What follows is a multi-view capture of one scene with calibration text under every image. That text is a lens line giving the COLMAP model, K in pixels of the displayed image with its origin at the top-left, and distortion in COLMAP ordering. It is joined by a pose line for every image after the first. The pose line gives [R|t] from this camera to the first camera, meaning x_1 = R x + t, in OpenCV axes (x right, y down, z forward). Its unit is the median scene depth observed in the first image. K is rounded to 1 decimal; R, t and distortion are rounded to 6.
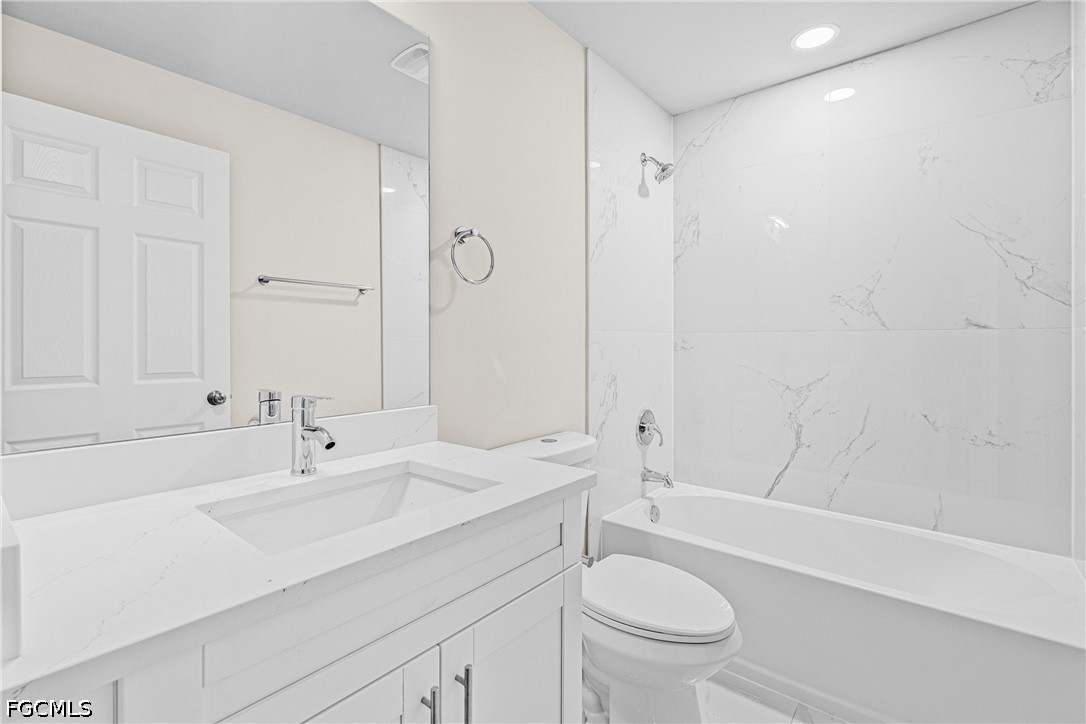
lens RADIAL K [[498.6, 0, 541.3], [0, 498.6, 349.6], [0, 0, 1]] dist [-0.000678, 0.000321]
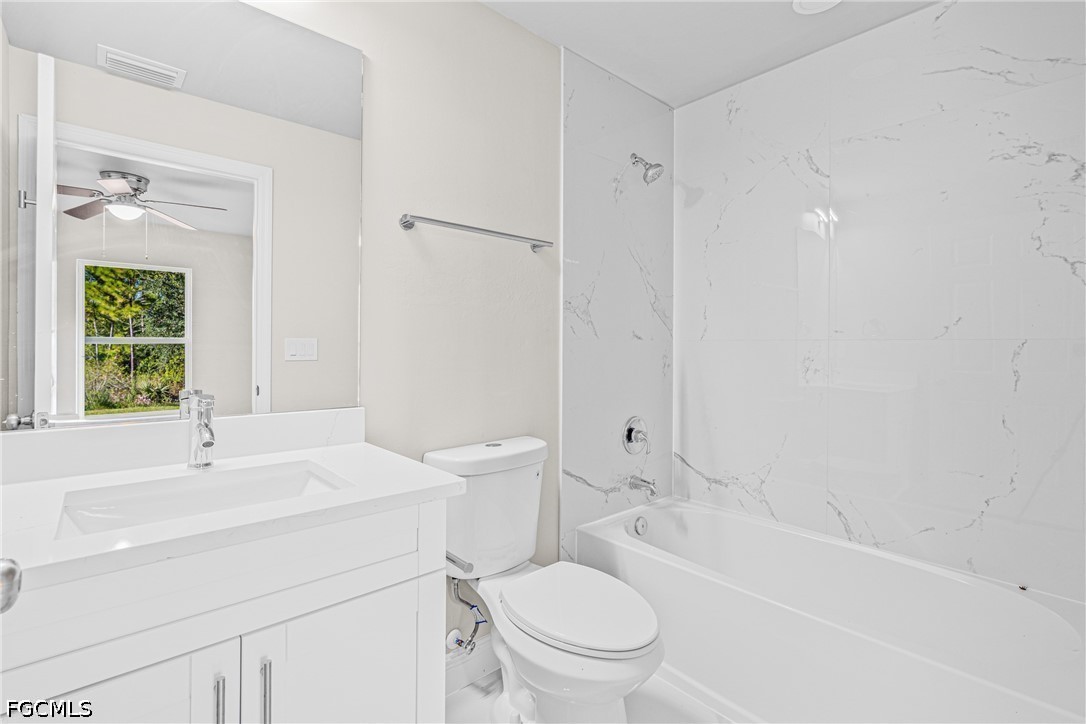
lens RADIAL K [[498.6, 0, 541.3], [0, 498.6, 349.6], [0, 0, 1]] dist [-0.000678, 0.000321]
pose [[0.990371, 0.002390, -0.138417, 0.391549], [-0.002641, 0.999995, -0.001628, -0.011484], [0.138412, 0.001978, 0.990373, 0.030176]]
